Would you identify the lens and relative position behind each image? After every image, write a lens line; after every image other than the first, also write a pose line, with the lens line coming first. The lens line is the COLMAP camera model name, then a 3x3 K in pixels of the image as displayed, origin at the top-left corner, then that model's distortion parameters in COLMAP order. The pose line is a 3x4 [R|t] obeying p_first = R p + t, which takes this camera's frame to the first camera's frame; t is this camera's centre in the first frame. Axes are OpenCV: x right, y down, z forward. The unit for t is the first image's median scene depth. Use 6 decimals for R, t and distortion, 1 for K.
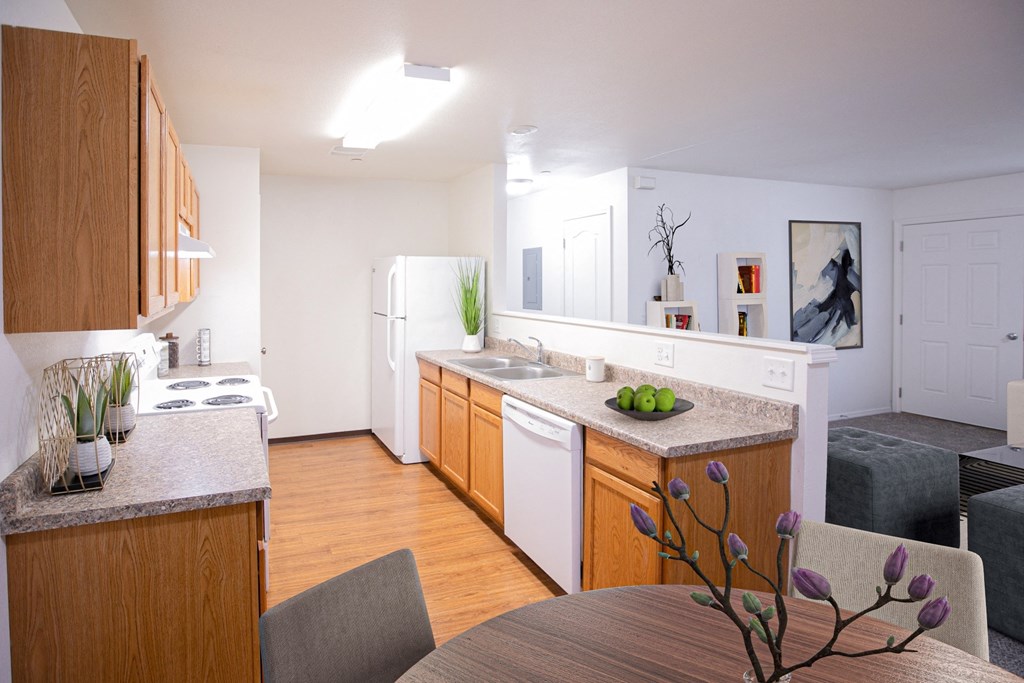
lens RADIAL K [[516.3, 0, 453.5], [0, 516.3, 287.6], [0, 0, 1]] dist [-0.032931, 0.001734]
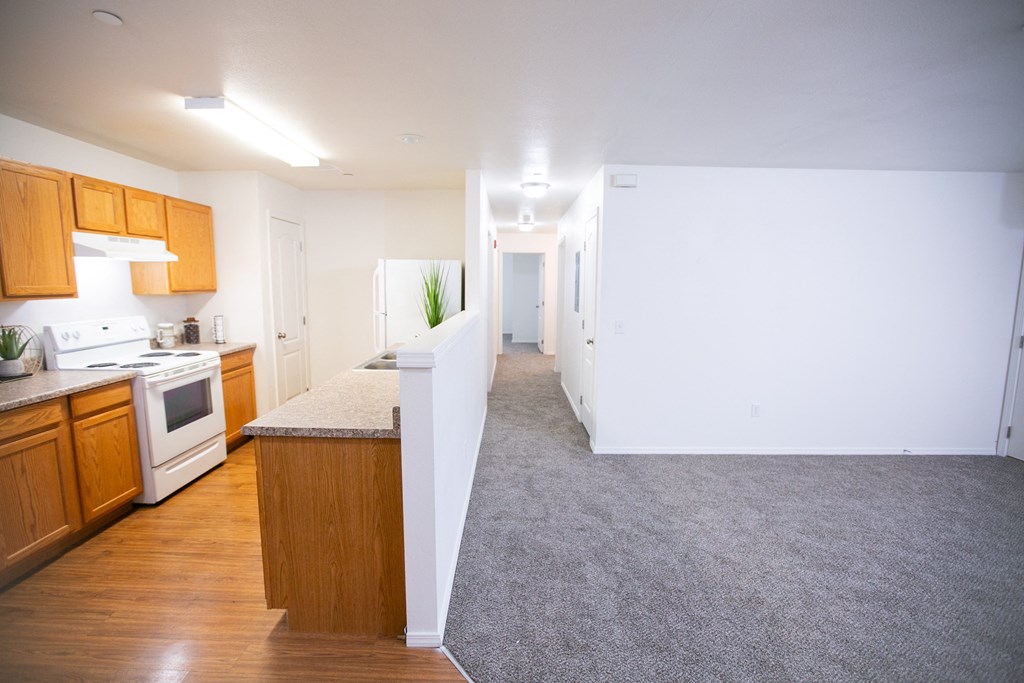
lens RADIAL K [[470.0, 0, 503.1], [0, 470.0, 345.2], [0, 0, 1]] dist [-0.025307, 0.003905]
pose [[0.940377, 0.059058, -0.334968, 1.264921], [-0.019260, 0.992476, 0.120914, -0.009243], [0.339588, -0.107253, 0.934439, 0.222275]]
